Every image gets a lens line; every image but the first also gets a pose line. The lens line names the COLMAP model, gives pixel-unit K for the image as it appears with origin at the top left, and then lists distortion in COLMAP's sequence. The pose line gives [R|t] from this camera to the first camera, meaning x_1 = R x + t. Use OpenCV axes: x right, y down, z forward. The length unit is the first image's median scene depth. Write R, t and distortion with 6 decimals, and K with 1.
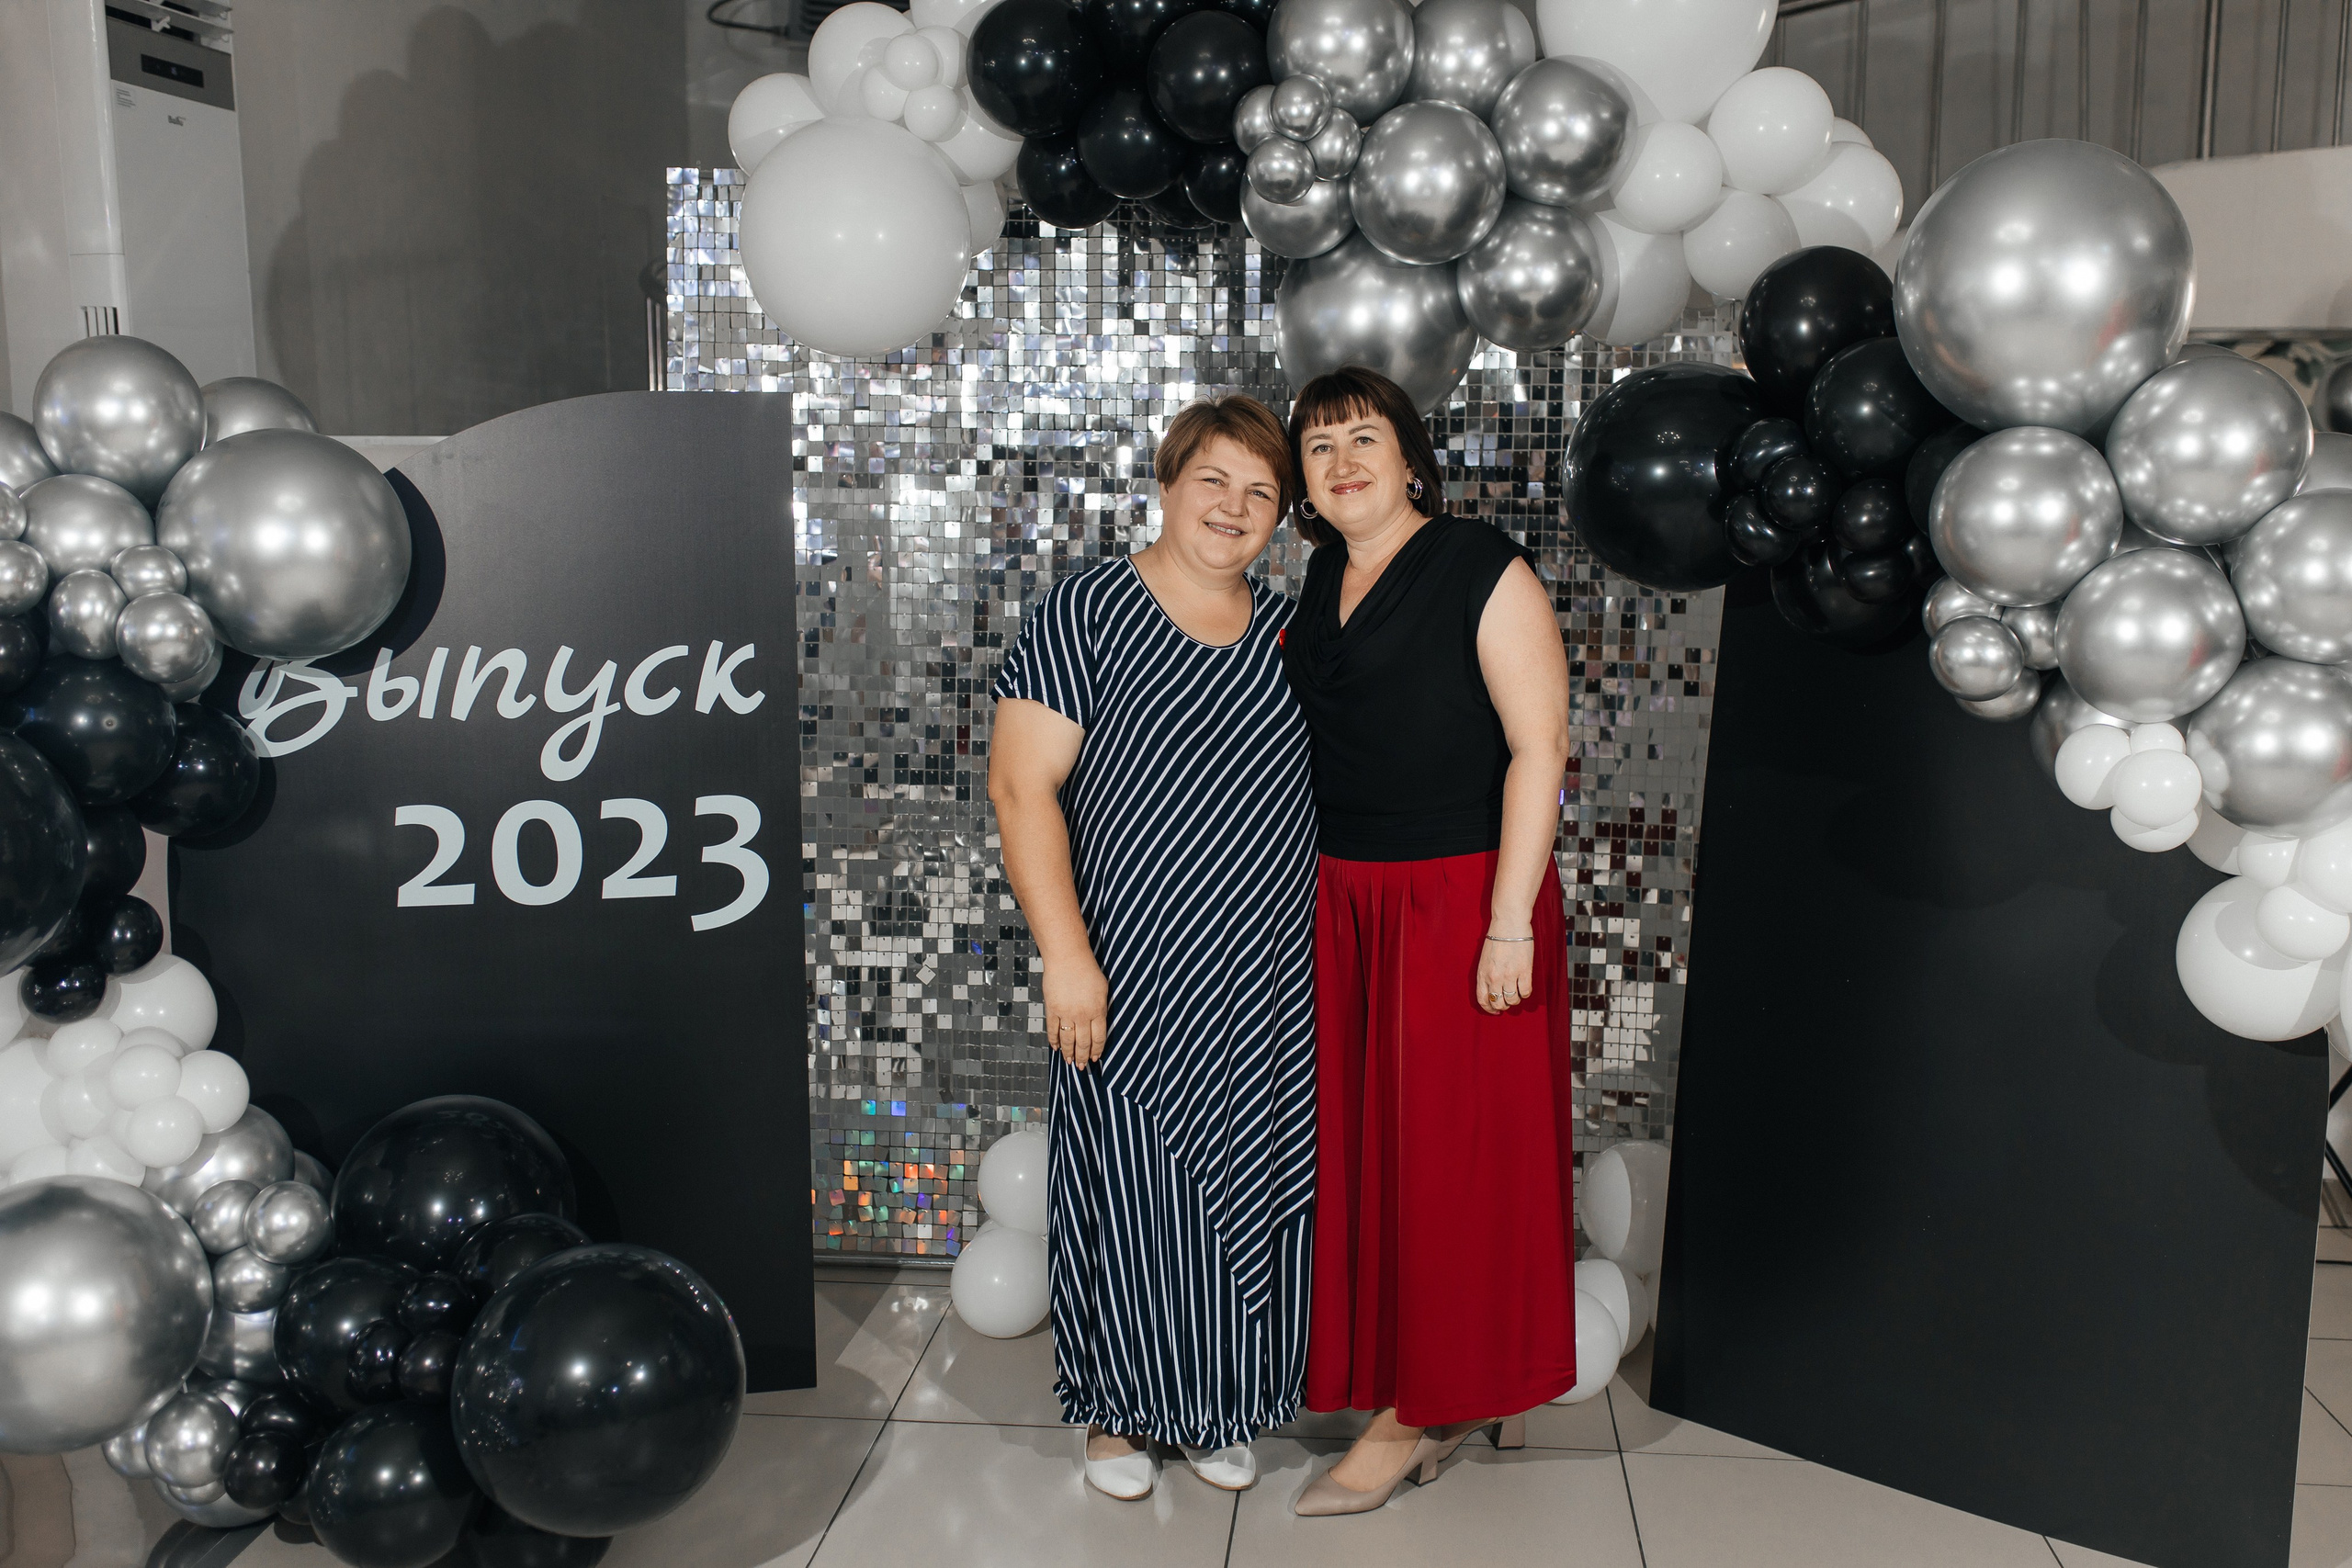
lens RADIAL K [[2167.2, 0, 1187.3], [0, 2167.2, 783.8], [0, 0, 1]] dist [0.013042, 0.000000]
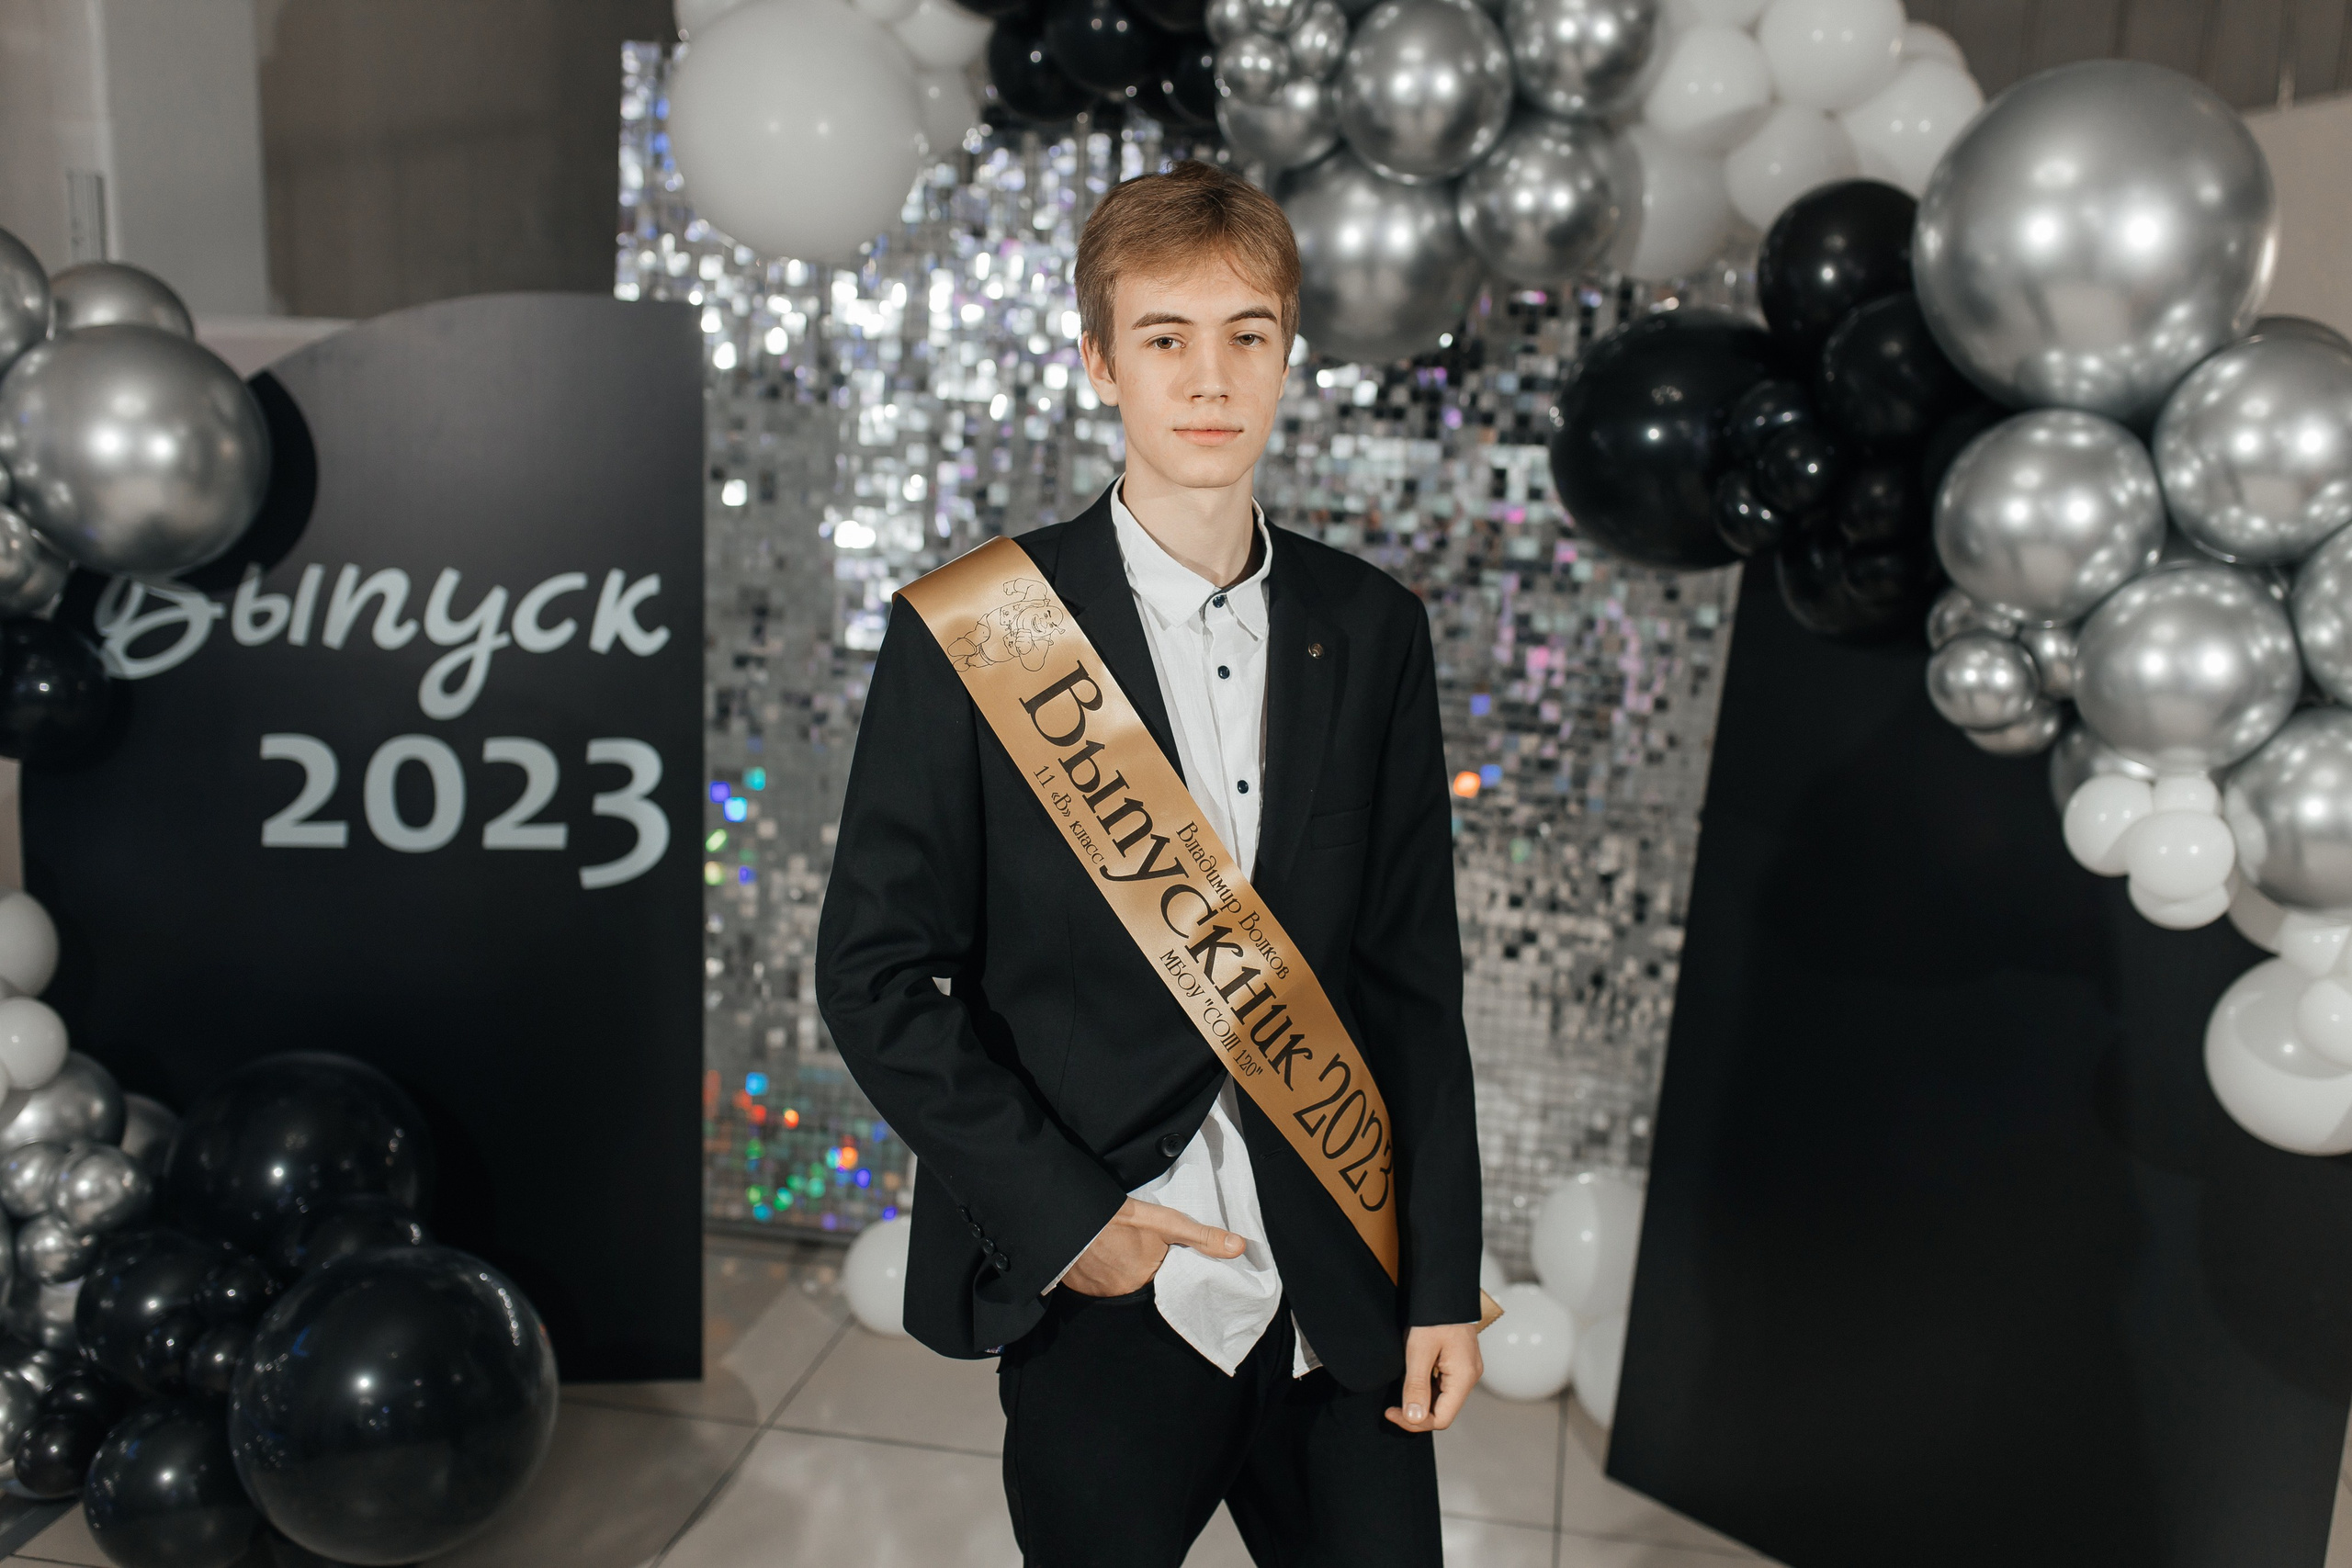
lens RADIAL K [[2167.2, 0, 1196.3], [0, 2167.2, 786.9], [0, 0, 1]] dist [0.013042, 0.000000]
pose [[0.995715, 0.055092, -0.074267, 0.100648], [-0.051217, 0.997274, 0.053121, -0.037615], [0.076991, -0.049090, 0.995823, 0.108104]]
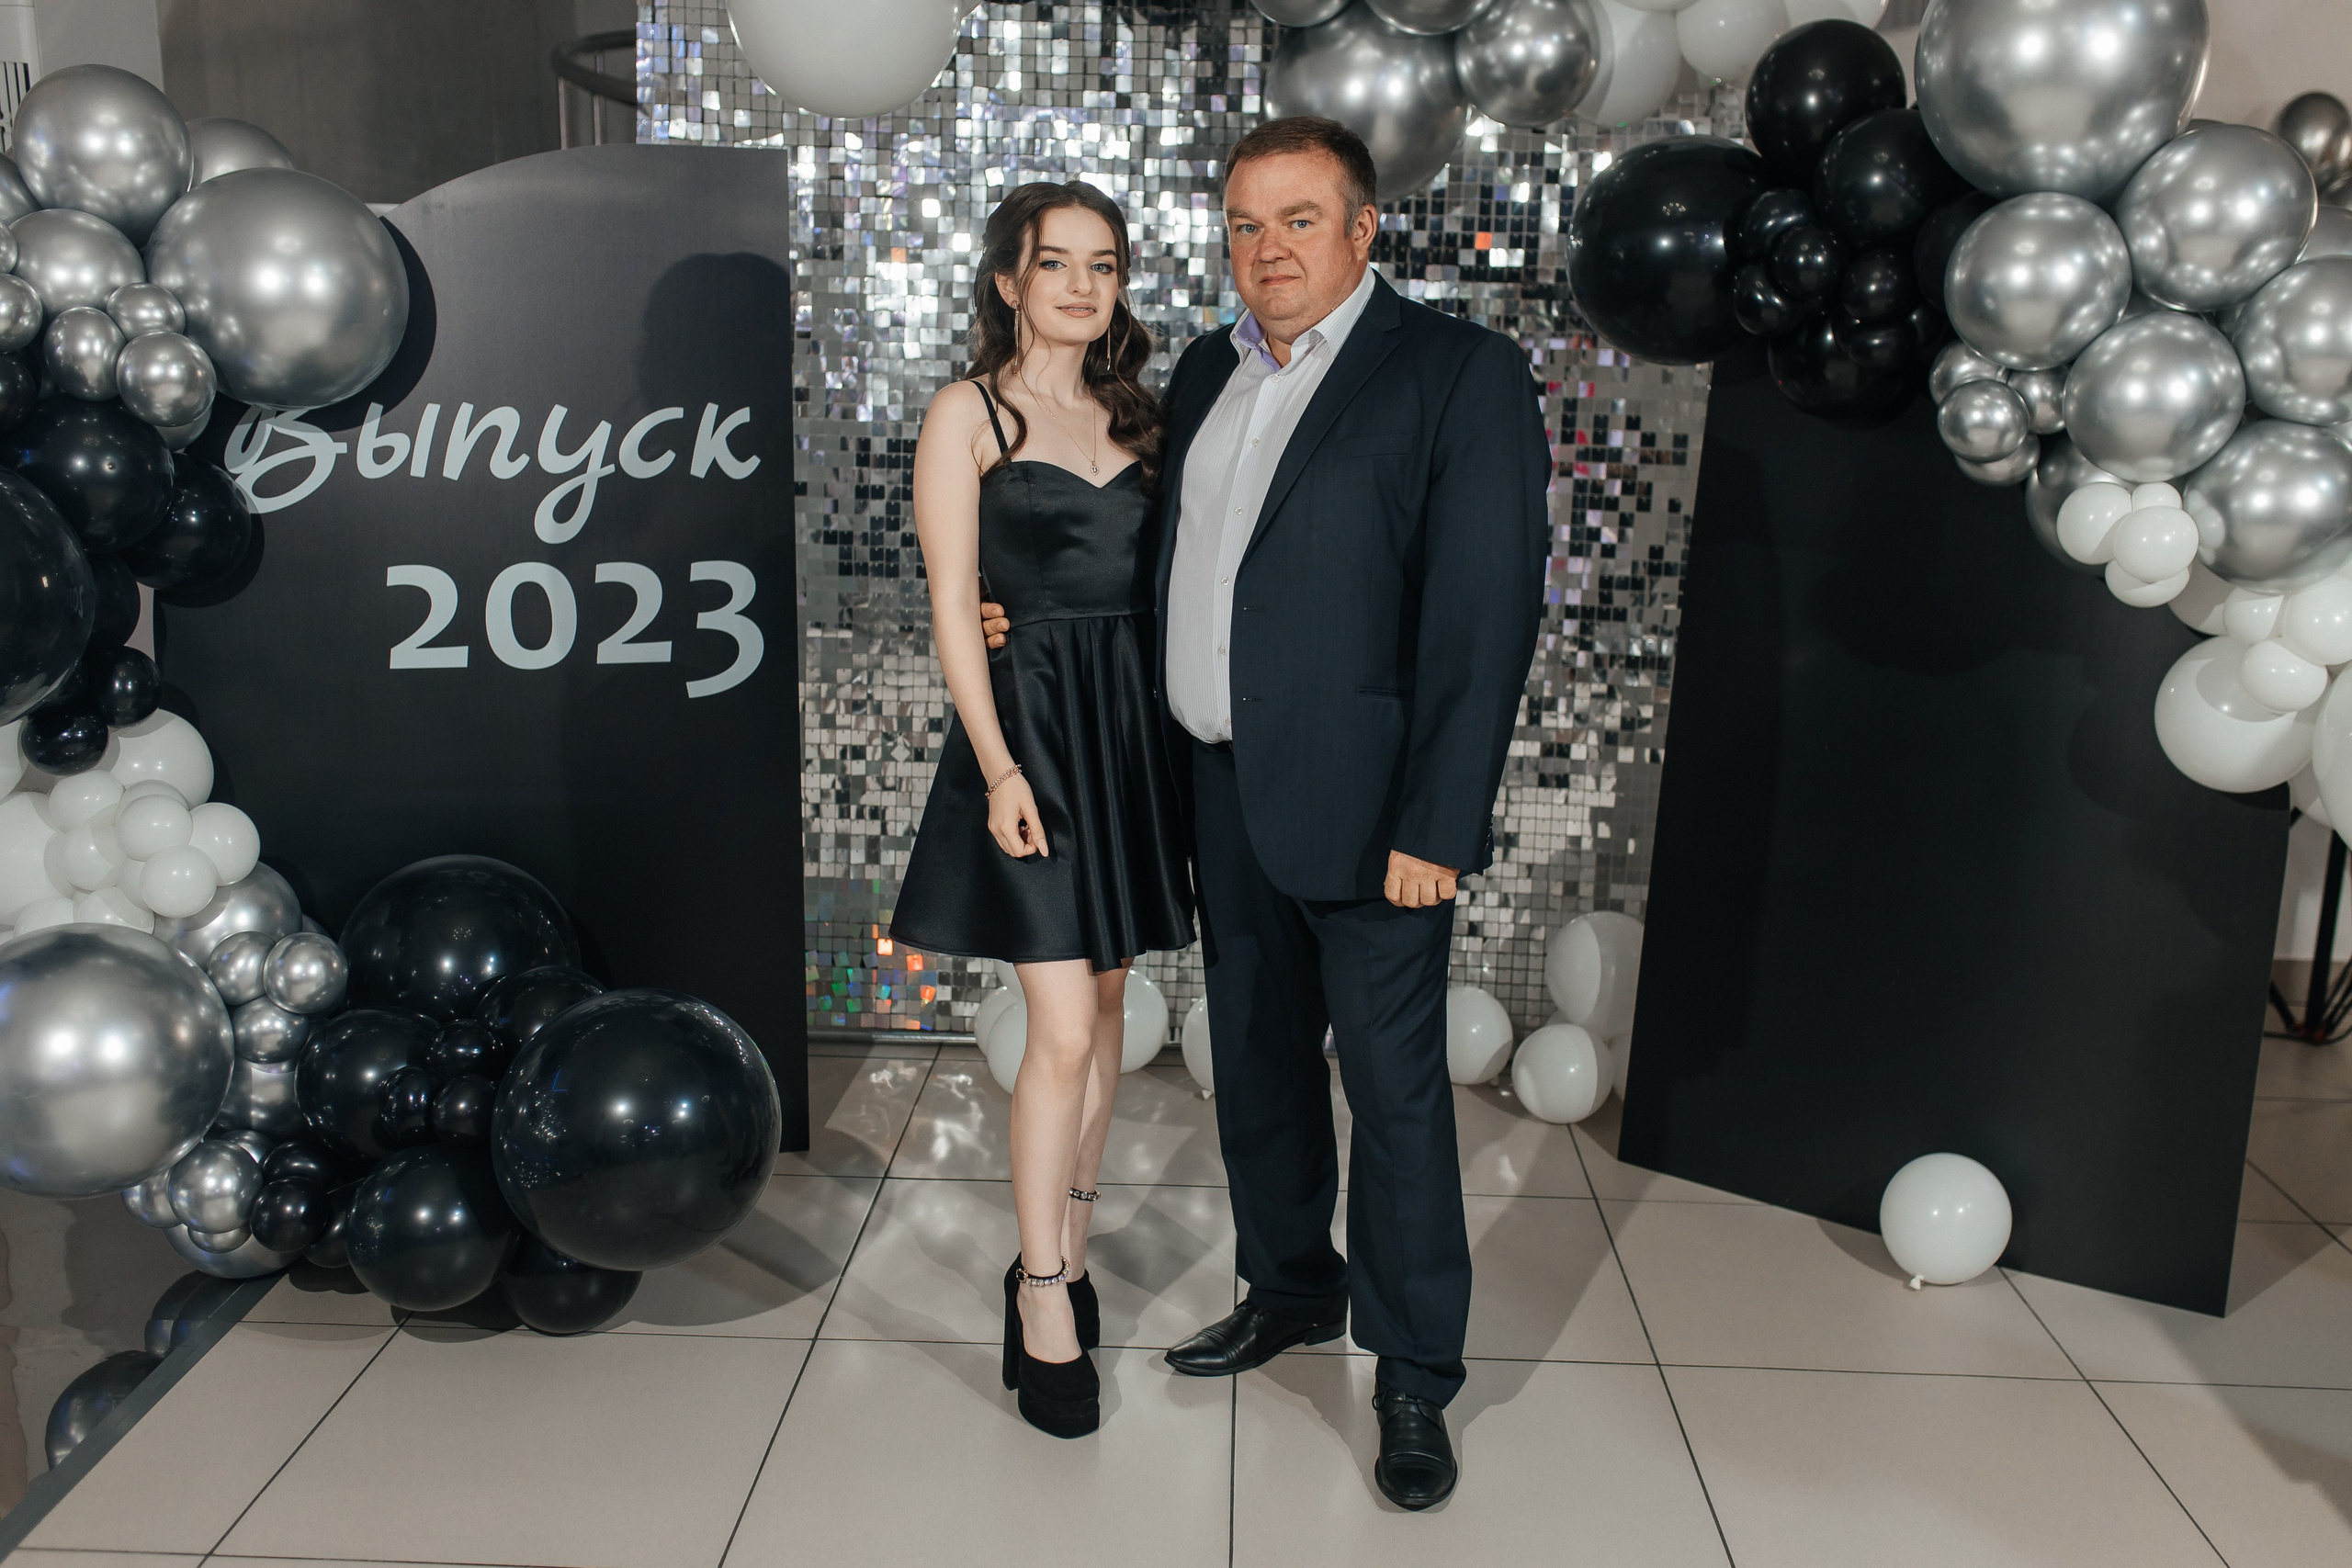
lens RADIAL K [[2167.2, 0, 1178.7], [0, 2167.2, 778.6], [0, 0, 1]] dist [0.013042, 0.000000]
pose [[0.997610, 0.003742, 0.069001, -0.073598], [-0.008427, 0.997668, 0.067727, 0.036813], [-0.068587, -0.068147, 0.995315, -0.013451]]
